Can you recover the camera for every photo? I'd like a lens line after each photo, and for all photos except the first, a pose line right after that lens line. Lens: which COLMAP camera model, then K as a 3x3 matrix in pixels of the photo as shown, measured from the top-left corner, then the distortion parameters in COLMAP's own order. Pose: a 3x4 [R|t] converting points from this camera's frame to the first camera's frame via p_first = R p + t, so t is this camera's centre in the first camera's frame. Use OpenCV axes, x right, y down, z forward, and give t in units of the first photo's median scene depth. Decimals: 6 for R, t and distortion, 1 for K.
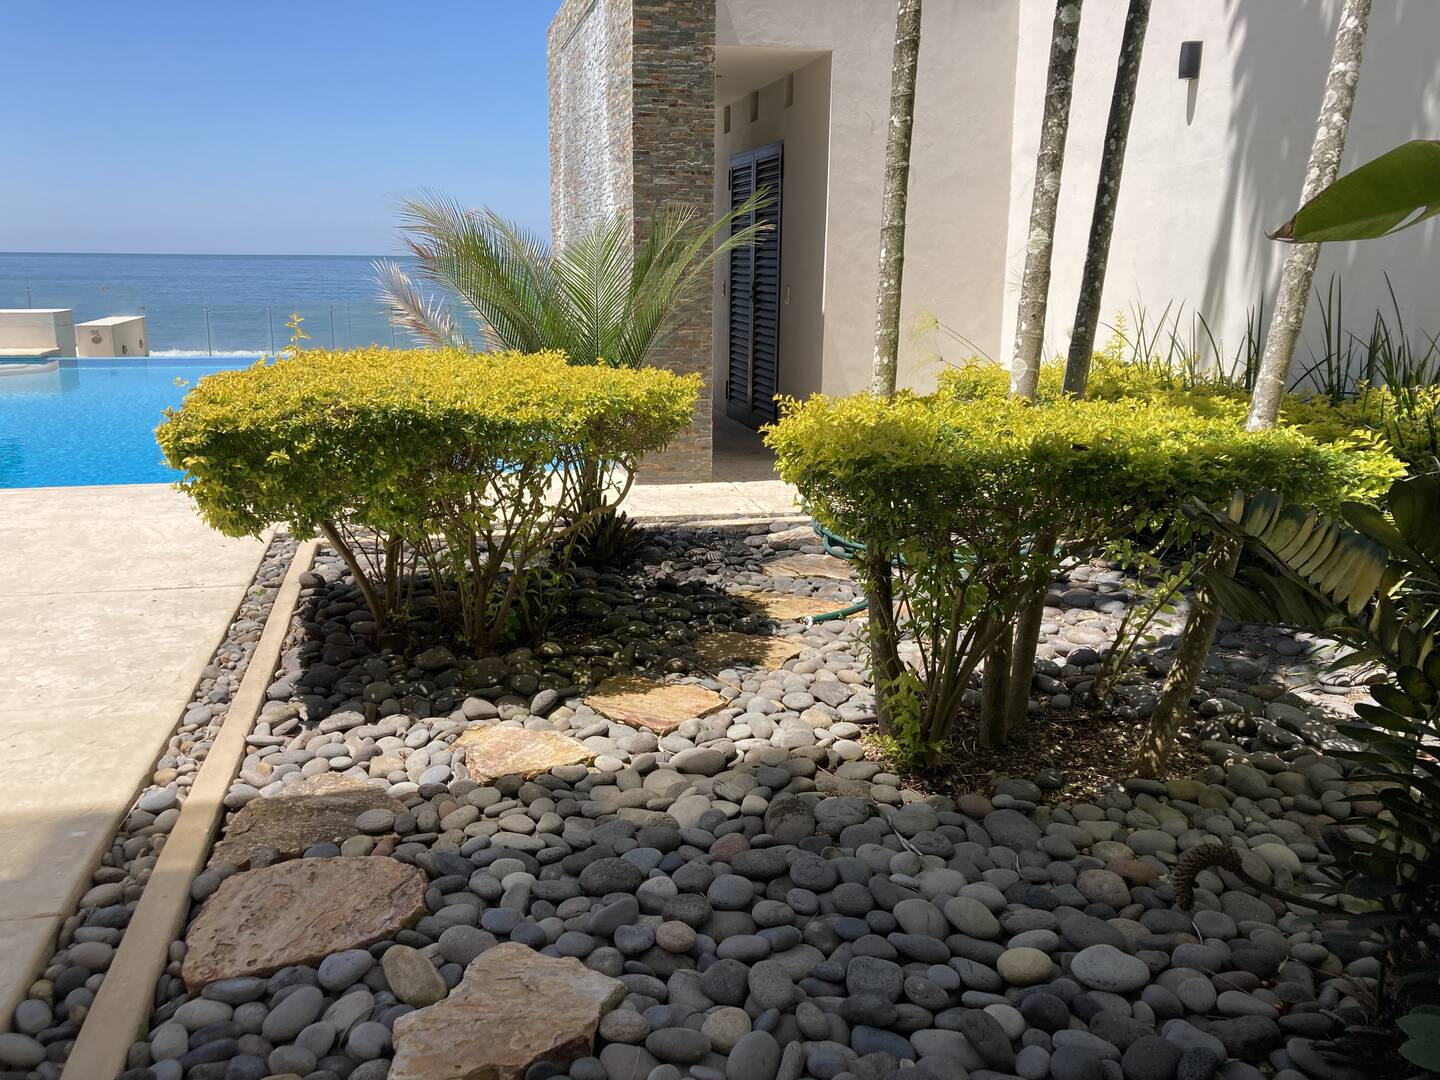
lens RADIAL K [[1167.0, 0, 707.9], [0, 1167.0, 530.8], [0, 0, 1]] dist [0.041431, -0.044698]
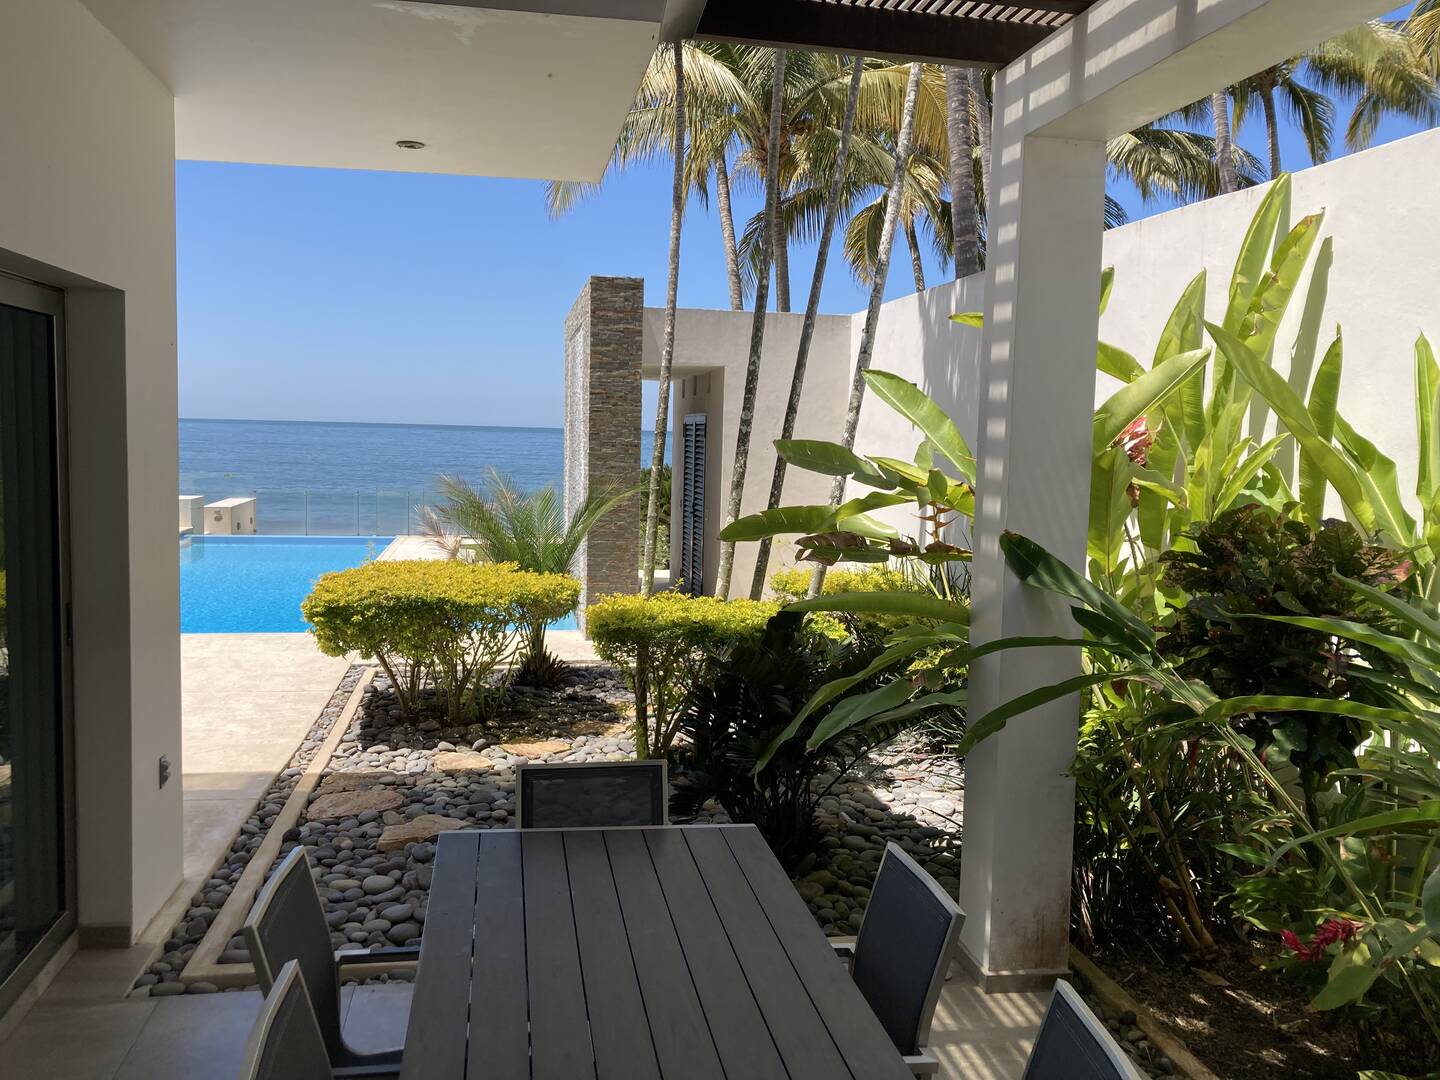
lens RADIAL K [[1167.0, 0, 722.8], [0, 1167.0, 535.2], [0, 0, 1]] dist [0.041431, -0.044698]
pose [[0.998588, 0.021000, -0.048795, 0.350987], [-0.027615, 0.989891, -0.139115, 0.057348], [0.045380, 0.140266, 0.989073, -0.966113]]
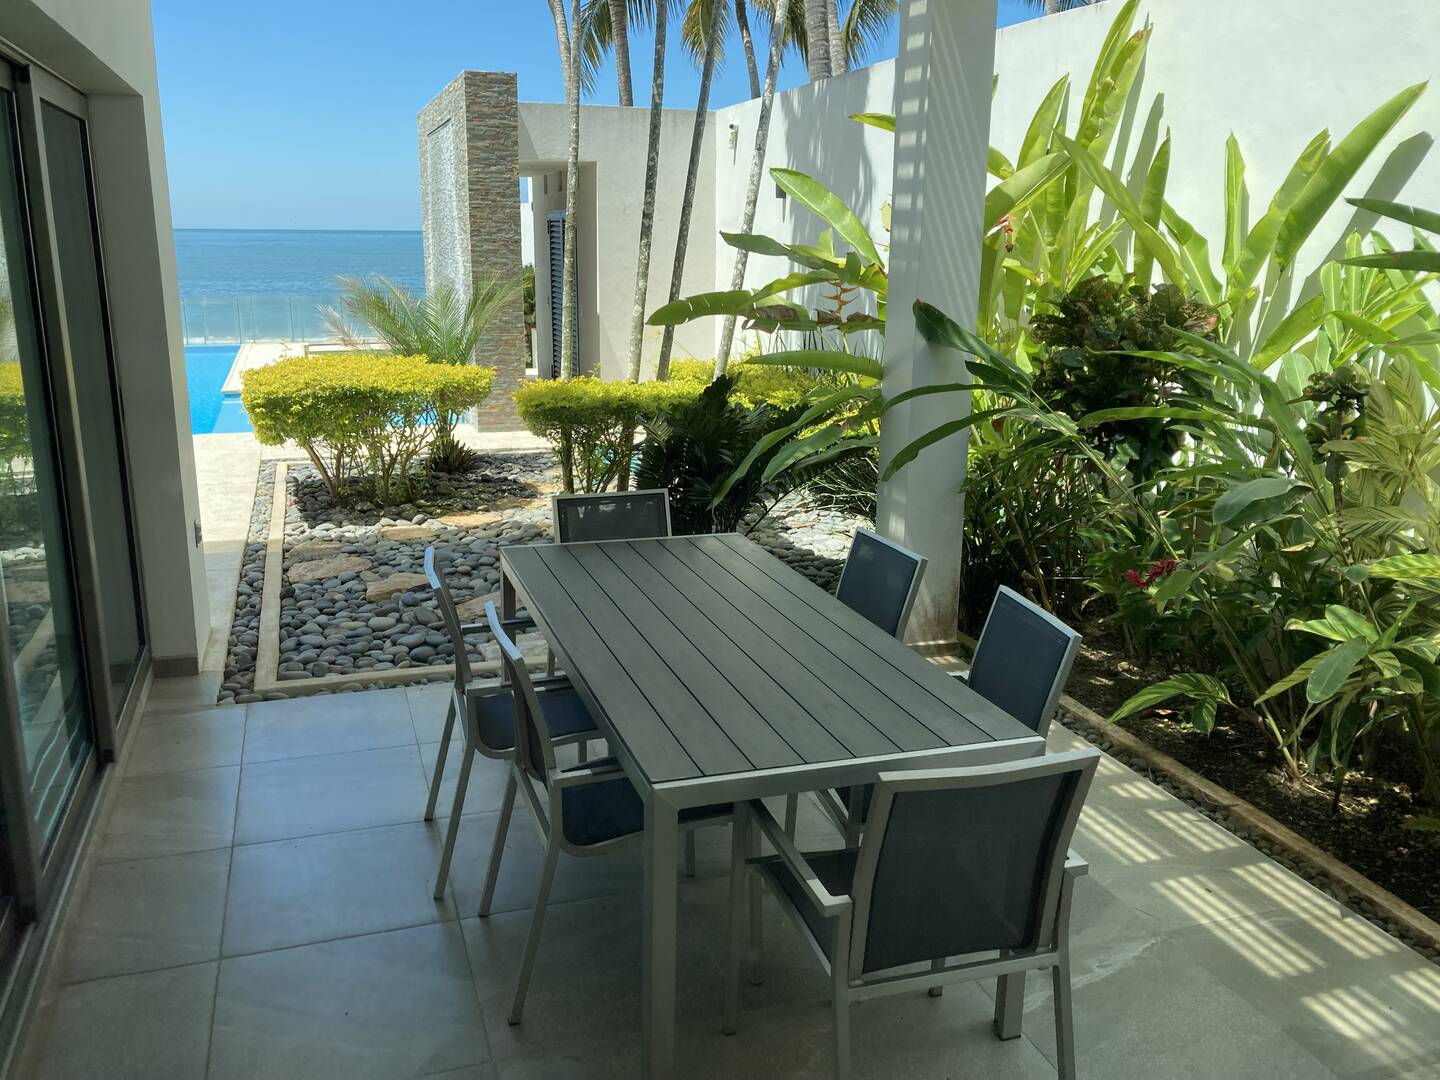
lens RADIAL K [[1167.0, 0, 714.1], [0, 1167.0, 531.8], [0, 0, 1]] dist [0.041431, -0.044698]
pose [[0.995260, -0.020693, 0.095020, 0.198097], [0.018552, 0.999555, 0.023367, 0.123937], [-0.095461, -0.021493, 0.995201, -1.204335]]
